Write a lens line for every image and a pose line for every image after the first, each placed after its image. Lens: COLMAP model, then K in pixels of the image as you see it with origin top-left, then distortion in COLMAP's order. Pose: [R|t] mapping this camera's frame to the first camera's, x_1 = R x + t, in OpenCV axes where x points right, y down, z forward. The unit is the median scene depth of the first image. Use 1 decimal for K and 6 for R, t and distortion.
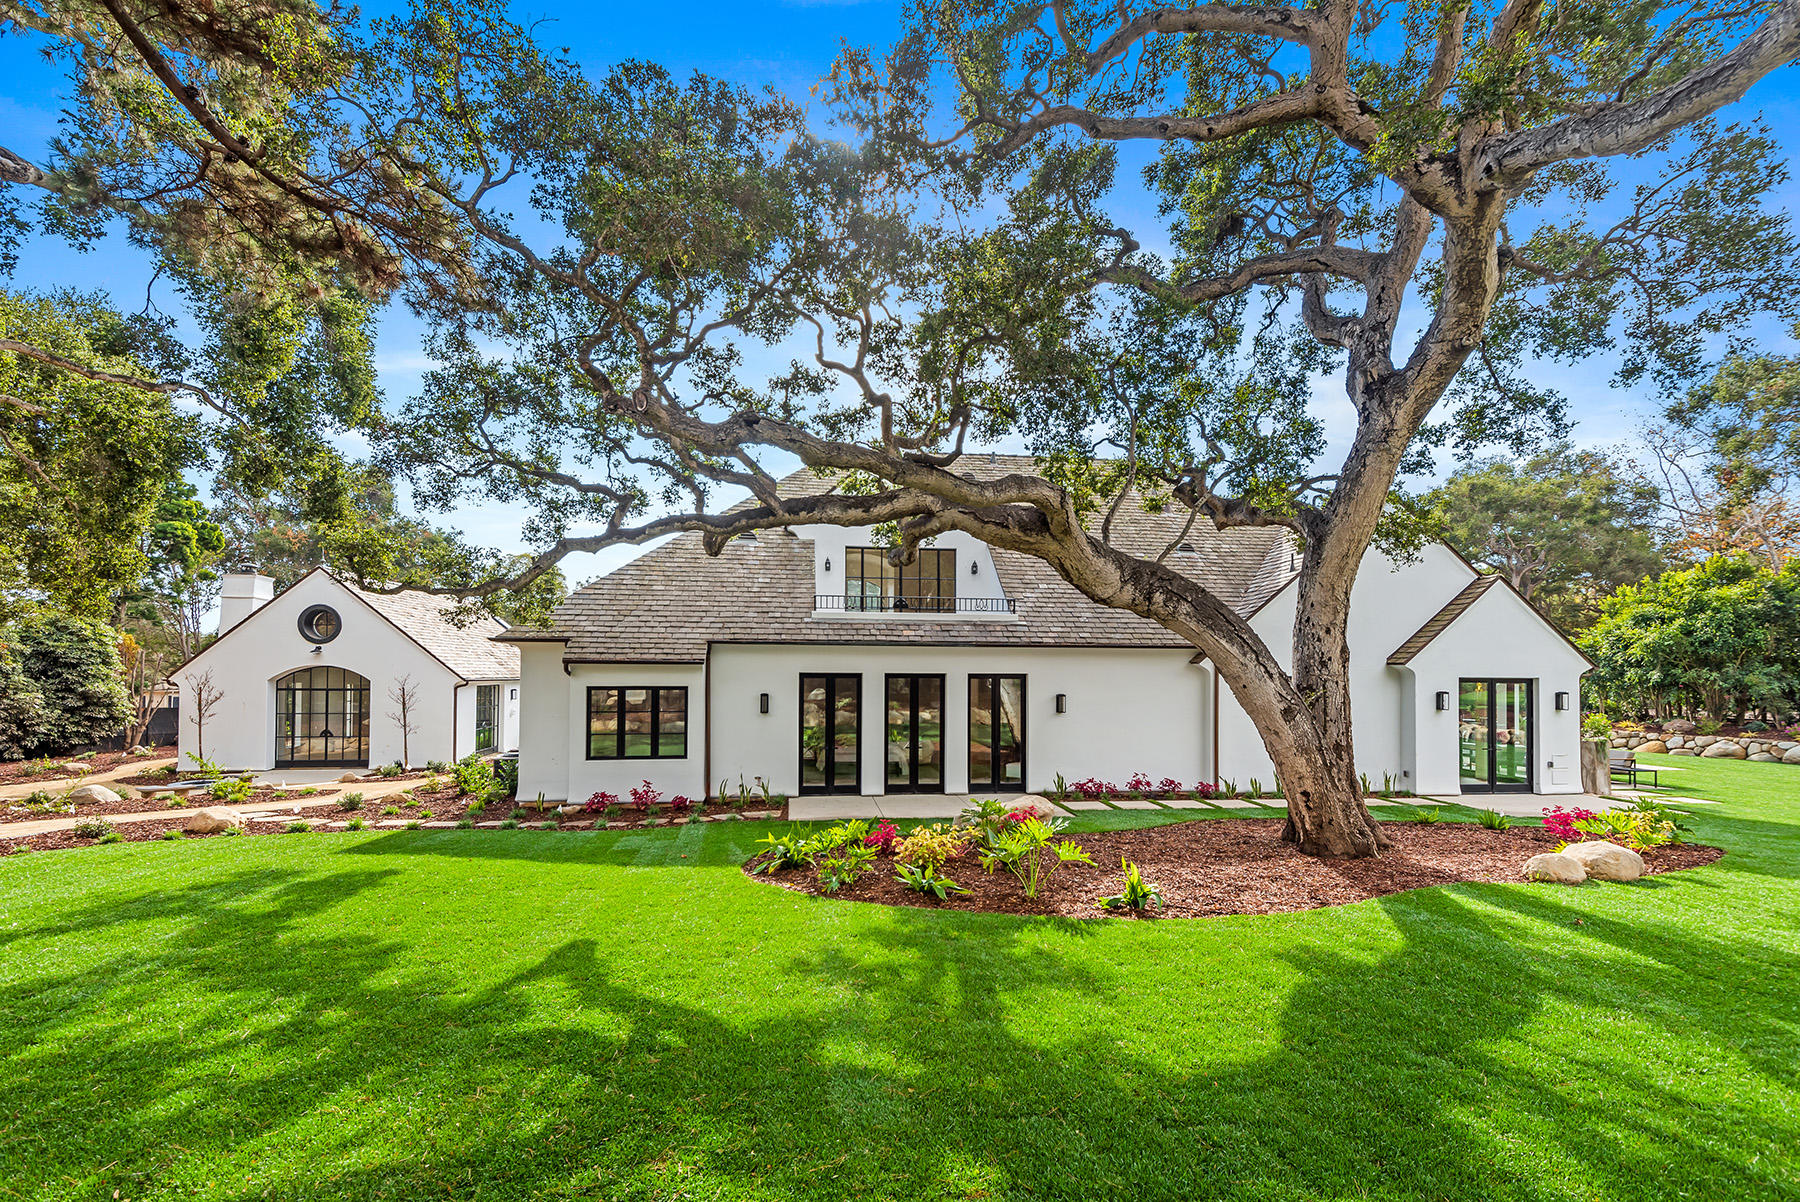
lens RADIAL K [[873.0, 0, 902.6], [0, 873.0, 642.3], [0, 0, 1]] dist [0.001415, -0.001248]
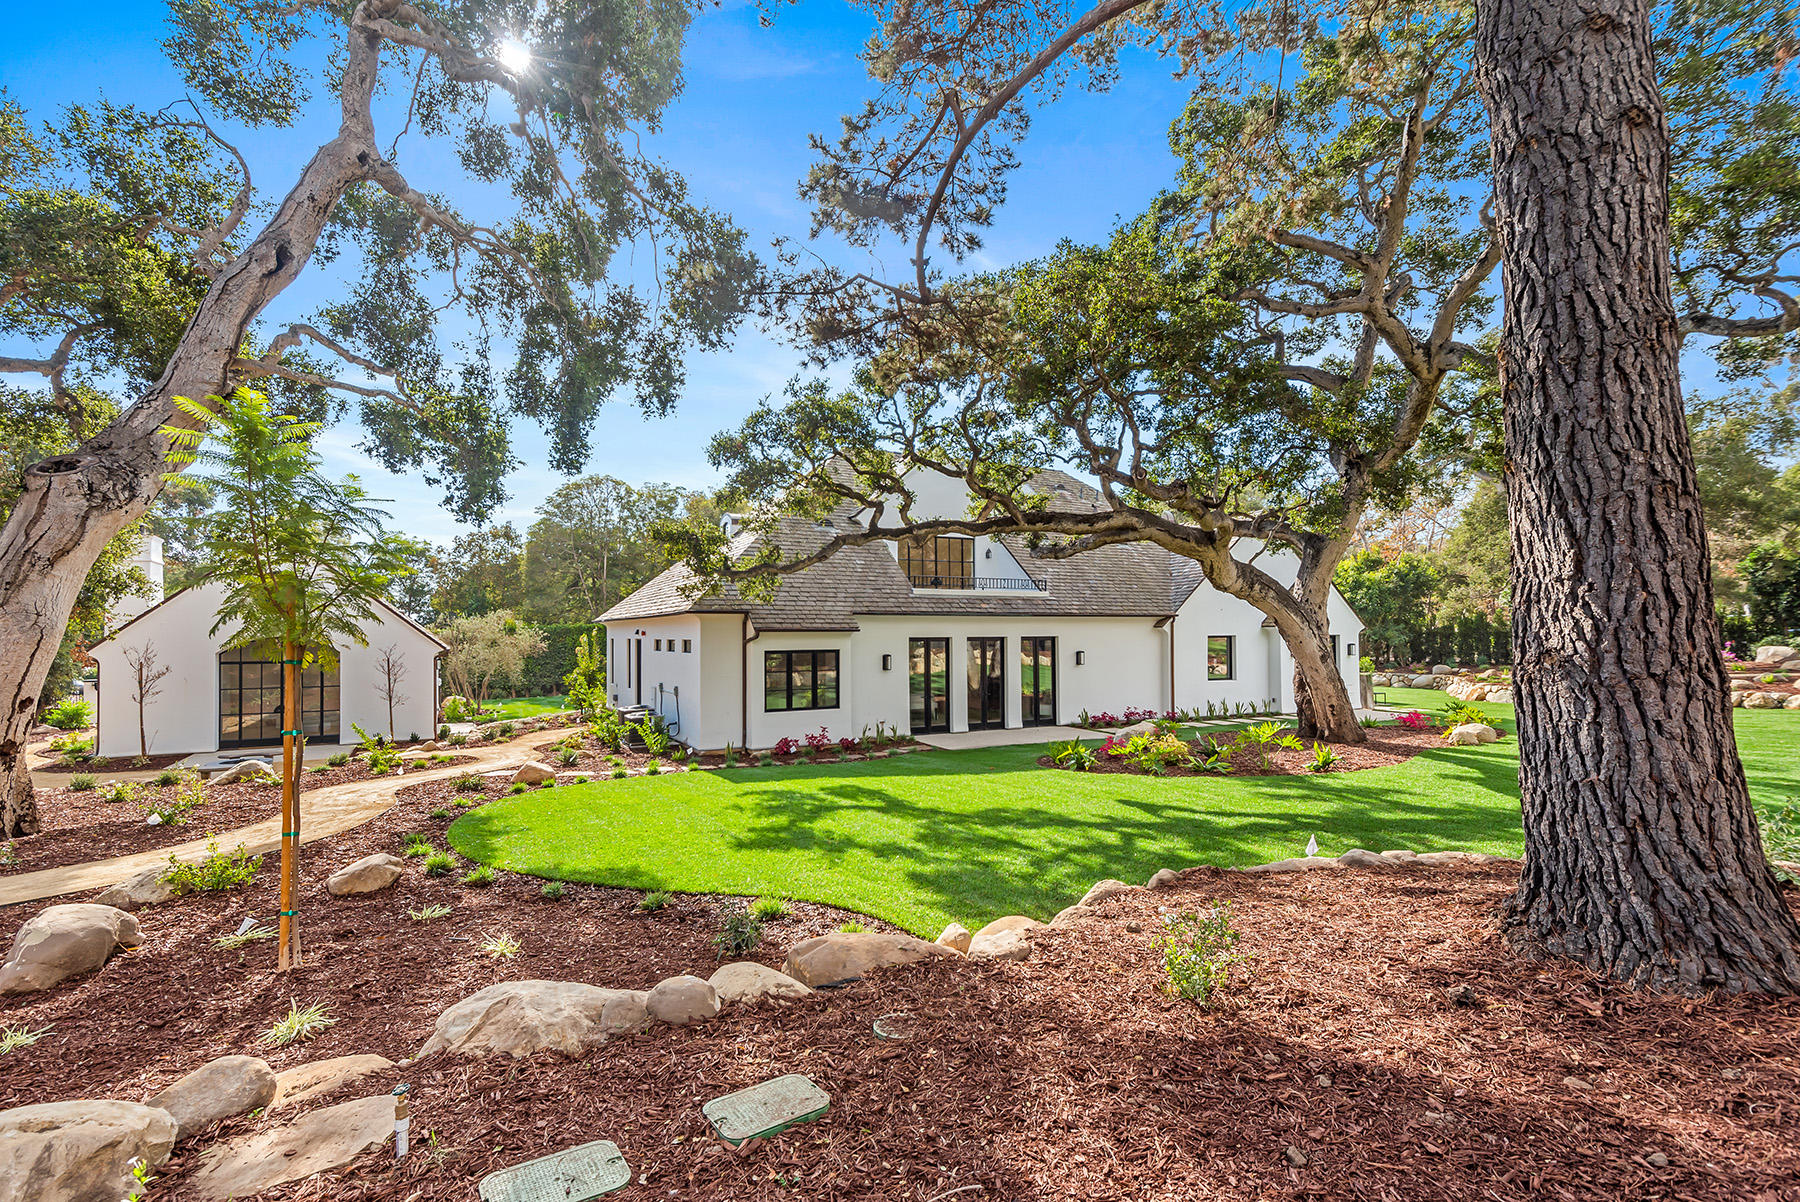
lens RADIAL K [[873.0, 0, 899.9], [0, 873.0, 602.7], [0, 0, 1]] dist [0.001415, -0.001248]
pose [[0.933316, 0.002149, 0.359049, -0.572551], [-0.001549, 0.999997, -0.001959, -0.012026], [-0.359052, 0.001272, 0.933317, -0.162457]]
